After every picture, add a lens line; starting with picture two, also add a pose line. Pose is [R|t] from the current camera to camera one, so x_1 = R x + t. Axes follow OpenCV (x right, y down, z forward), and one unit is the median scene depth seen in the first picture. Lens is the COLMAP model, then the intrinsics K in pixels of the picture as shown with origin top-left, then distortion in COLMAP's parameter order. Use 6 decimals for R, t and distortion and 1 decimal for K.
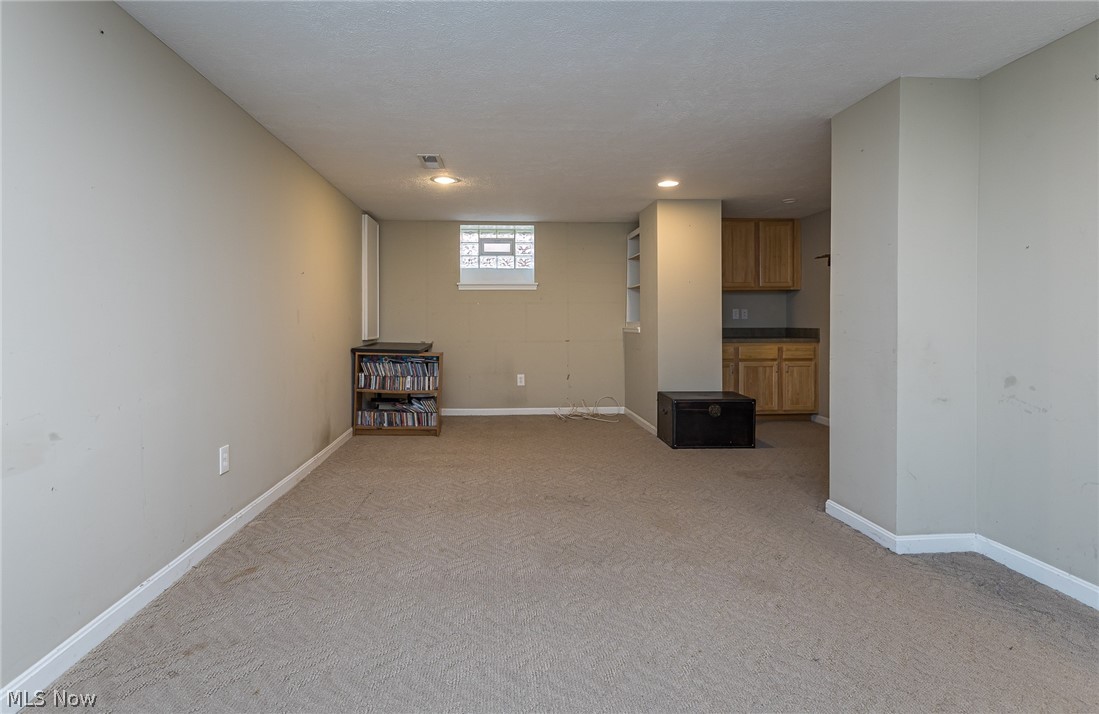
lens RADIAL K [[526.5, 0, 515.4], [0, 526.5, 327.1], [0, 0, 1]] dist [0.001371, 0.000155]
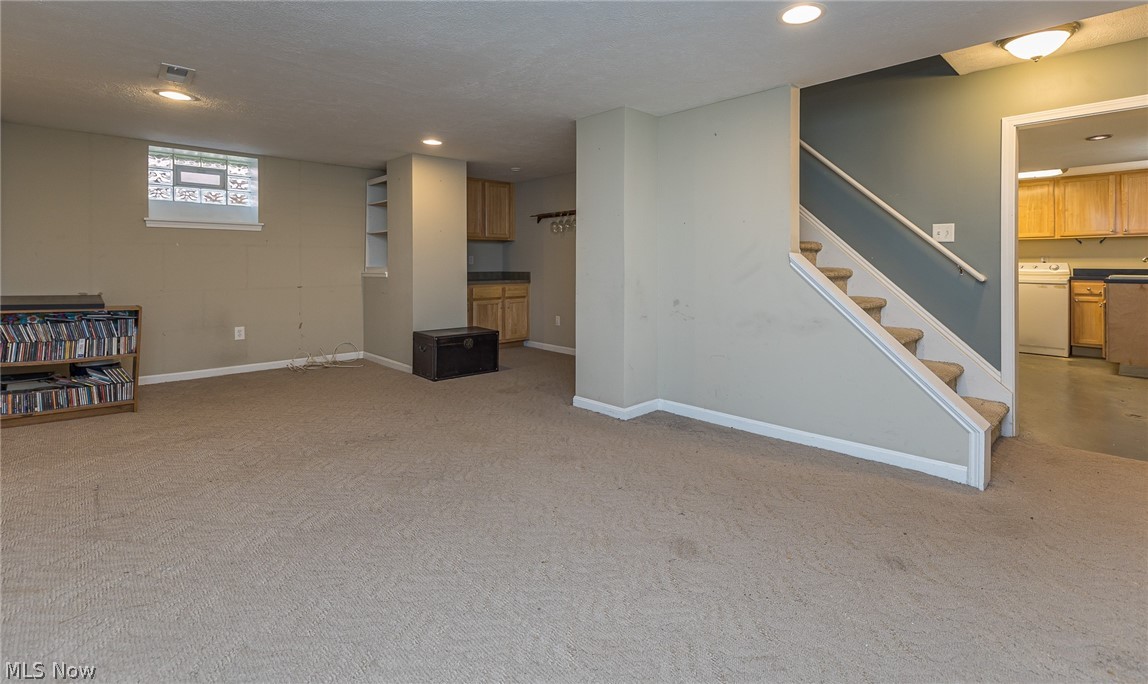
lens RADIAL K [[518.1, 0, 574.4], [0, 518.1, 270.6], [0, 0, 1]] dist [-0.000216, -0.000165]
pose [[0.766706, -0.005194, 0.641977, -0.137565], [0.006557, 0.999978, 0.000259, -0.000204], [-0.641965, 0.004010, 0.766724, -0.019358]]
